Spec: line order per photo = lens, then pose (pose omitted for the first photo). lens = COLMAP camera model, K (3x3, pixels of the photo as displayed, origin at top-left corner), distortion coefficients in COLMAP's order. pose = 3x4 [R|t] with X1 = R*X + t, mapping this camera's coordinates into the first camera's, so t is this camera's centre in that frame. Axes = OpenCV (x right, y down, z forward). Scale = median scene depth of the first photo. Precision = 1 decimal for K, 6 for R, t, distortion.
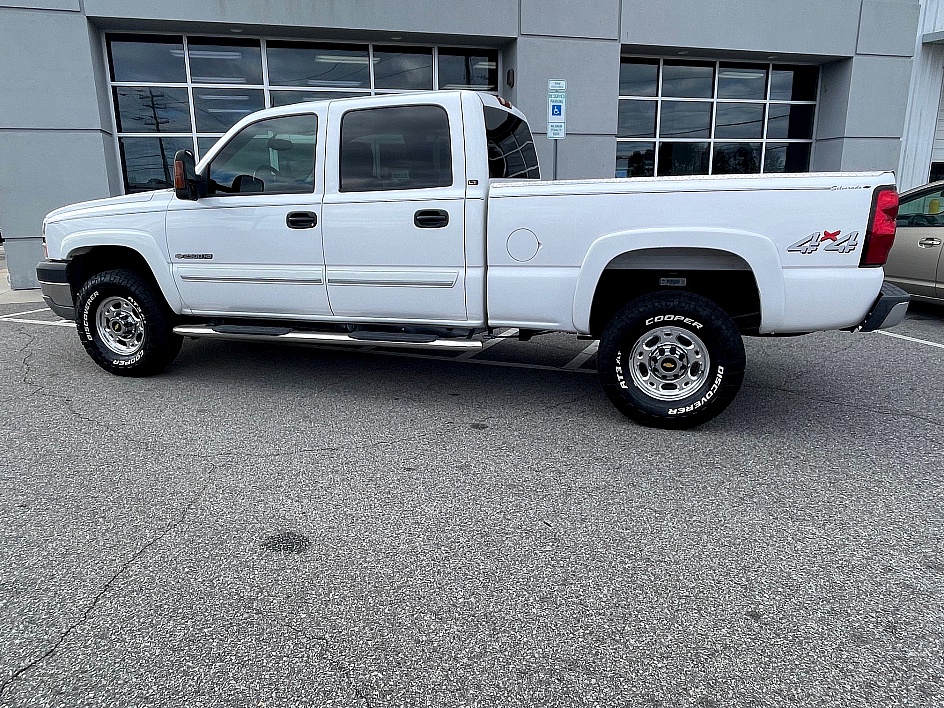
lens RADIAL K [[664.8, 0, 462.4], [0, 664.8, 360.3], [0, 0, 1]] dist [-0.011943, -0.009461]
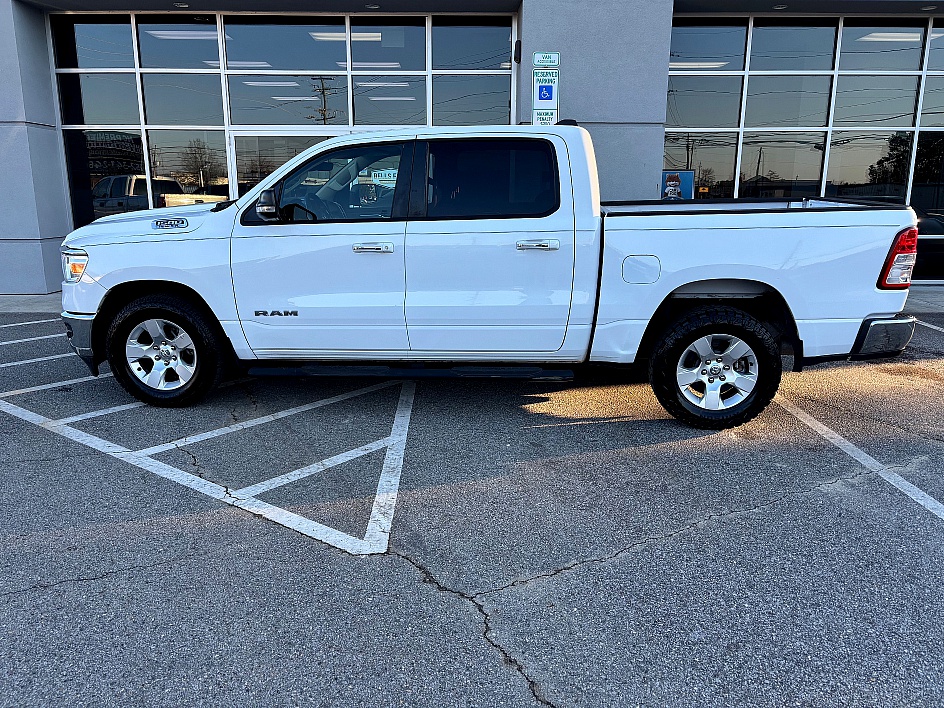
lens RADIAL K [[722.6, 0, 471.8], [0, 722.6, 353.4], [0, 0, 1]] dist [0.039054, -0.047856]
pose [[0.964462, 0.072338, -0.254125, 0.282973], [-0.077158, 0.996978, -0.009037, -0.069918], [0.252704, 0.028324, 0.967129, 0.194259]]
